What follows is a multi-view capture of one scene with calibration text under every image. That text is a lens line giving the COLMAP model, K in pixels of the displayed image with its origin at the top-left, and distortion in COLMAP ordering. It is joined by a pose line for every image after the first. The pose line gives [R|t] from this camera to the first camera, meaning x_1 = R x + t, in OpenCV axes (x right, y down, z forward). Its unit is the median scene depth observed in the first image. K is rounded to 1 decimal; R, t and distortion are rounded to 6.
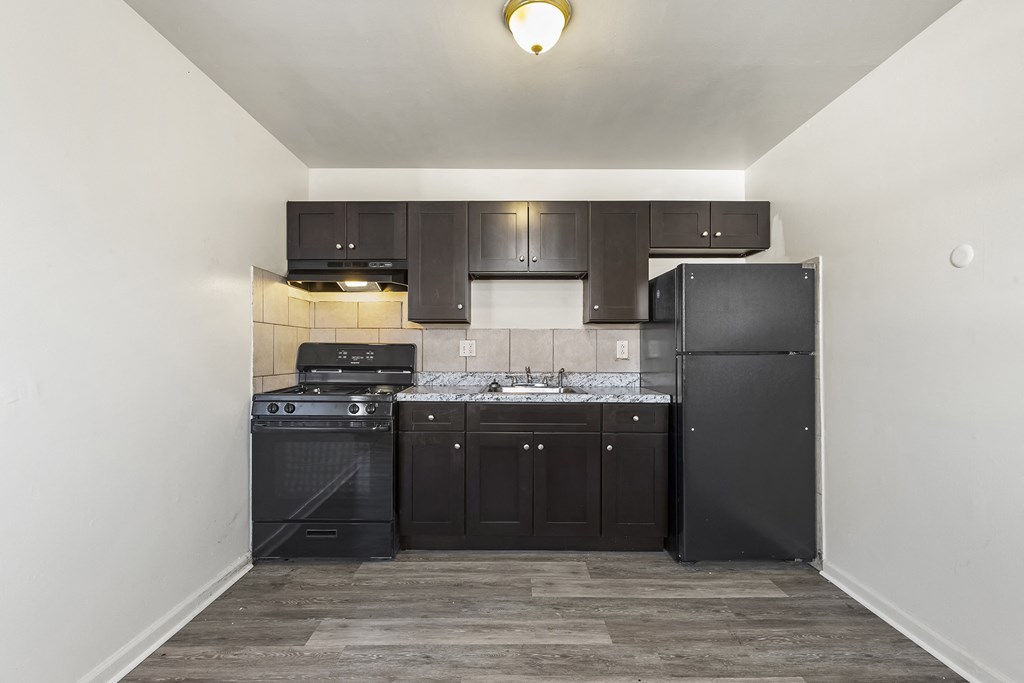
lens RADIAL K [[464.0, 0, 511.5], [0, 464.0, 346.4], [0, 0, 1]] dist [0.005944, -0.000822]
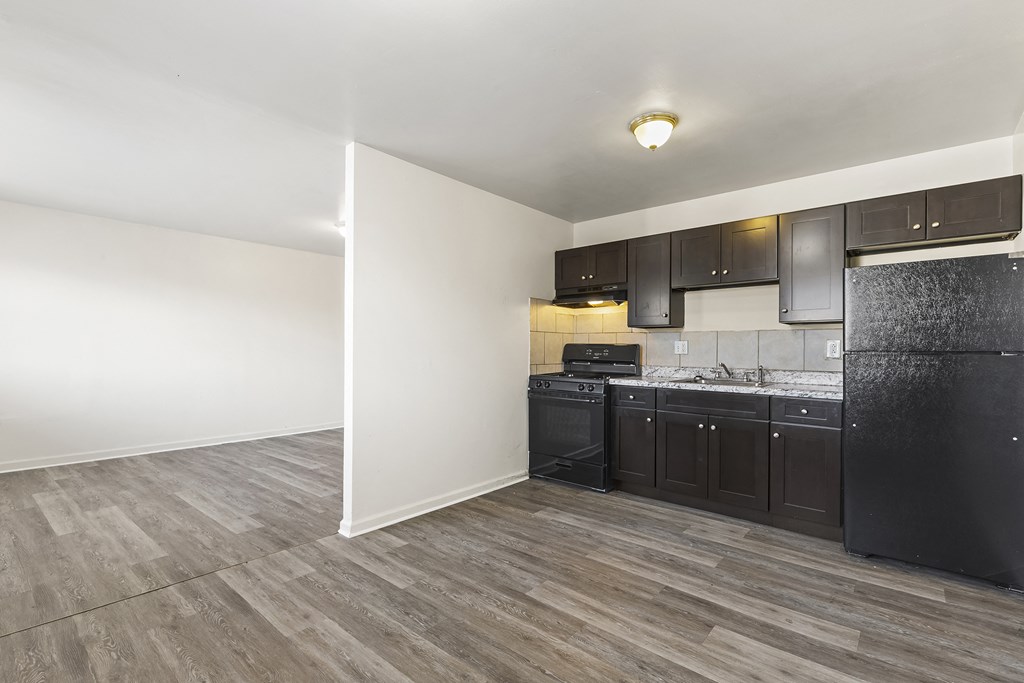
lens RADIAL K [[464.0, 0, 511.5], [0, 464.0, 346.4], [0, 0, 1]] dist [0.005944, -0.000822]
pose [[0.756075, 0.000046, -0.654485, 0.466787], [0.001063, 0.999999, 0.001297, -0.001517], [0.654484, -0.001676, 0.756074, -0.285980]]
